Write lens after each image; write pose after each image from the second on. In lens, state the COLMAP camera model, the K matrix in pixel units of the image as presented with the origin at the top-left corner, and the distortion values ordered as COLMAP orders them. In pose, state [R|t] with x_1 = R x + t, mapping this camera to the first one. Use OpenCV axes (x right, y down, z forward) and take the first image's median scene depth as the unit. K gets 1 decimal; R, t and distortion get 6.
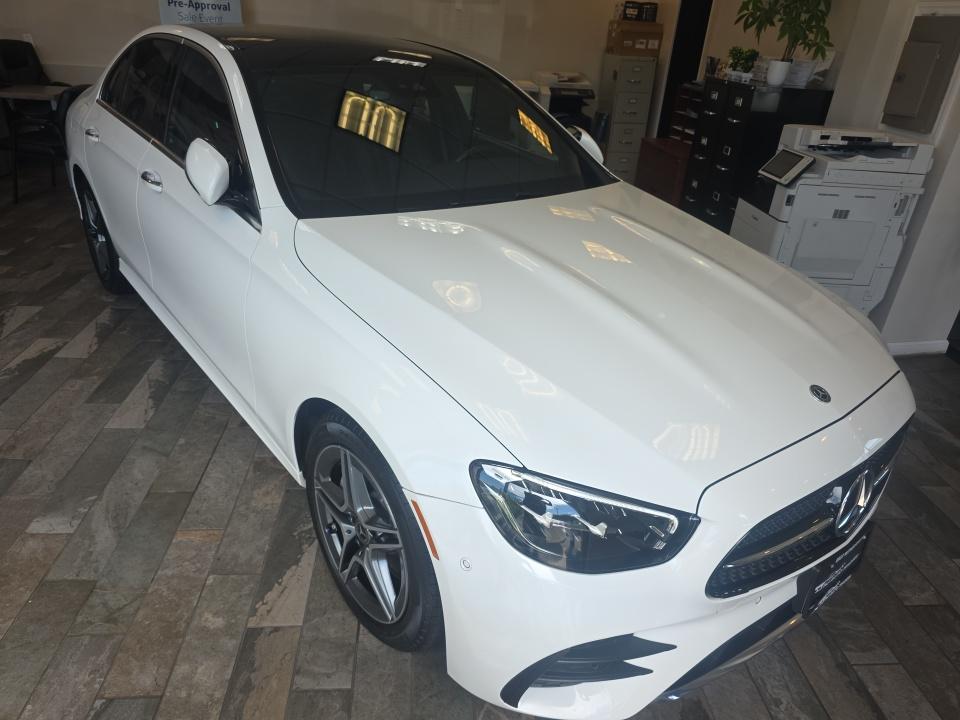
lens RADIAL K [[650.3, 0, 480.7], [0, 650.3, 357.9], [0, 0, 1]] dist [0.030491, -0.017484]
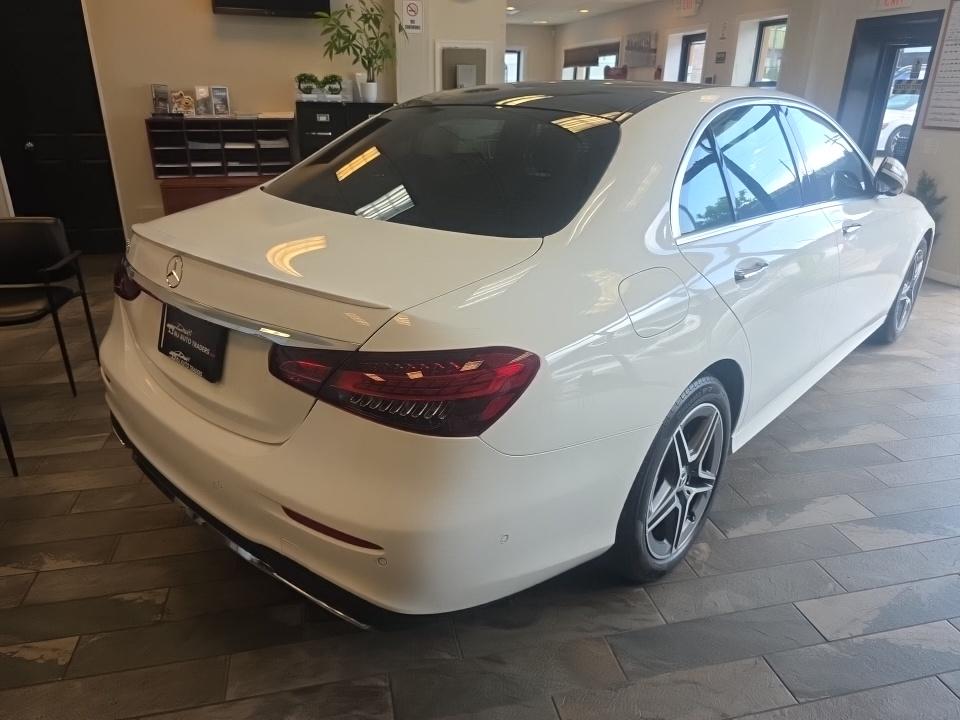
lens RADIAL K [[650.3, 0, 482.7], [0, 650.3, 352.2], [0, 0, 1]] dist [0.030491, -0.017484]
pose [[-0.153784, -0.429810, 0.889727, -1.570479], [0.437269, 0.777867, 0.451352, -0.917194], [-0.886085, 0.458461, 0.068319, 1.696140]]
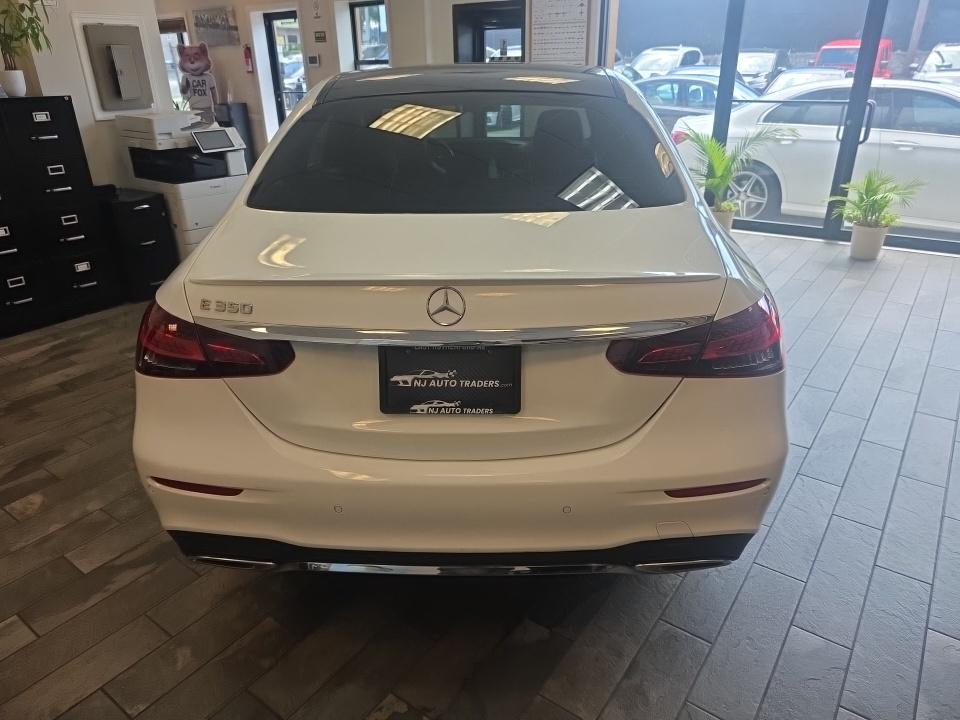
lens RADIAL K [[650.3, 0, 482.3], [0, 650.3, 361.6], [0, 0, 1]] dist [0.030491, -0.017484]
pose [[-0.762641, -0.313078, 0.566004, -1.236269], [0.269975, 0.641114, 0.718391, -1.196029], [-0.587786, 0.700682, -0.404417, 2.251445]]
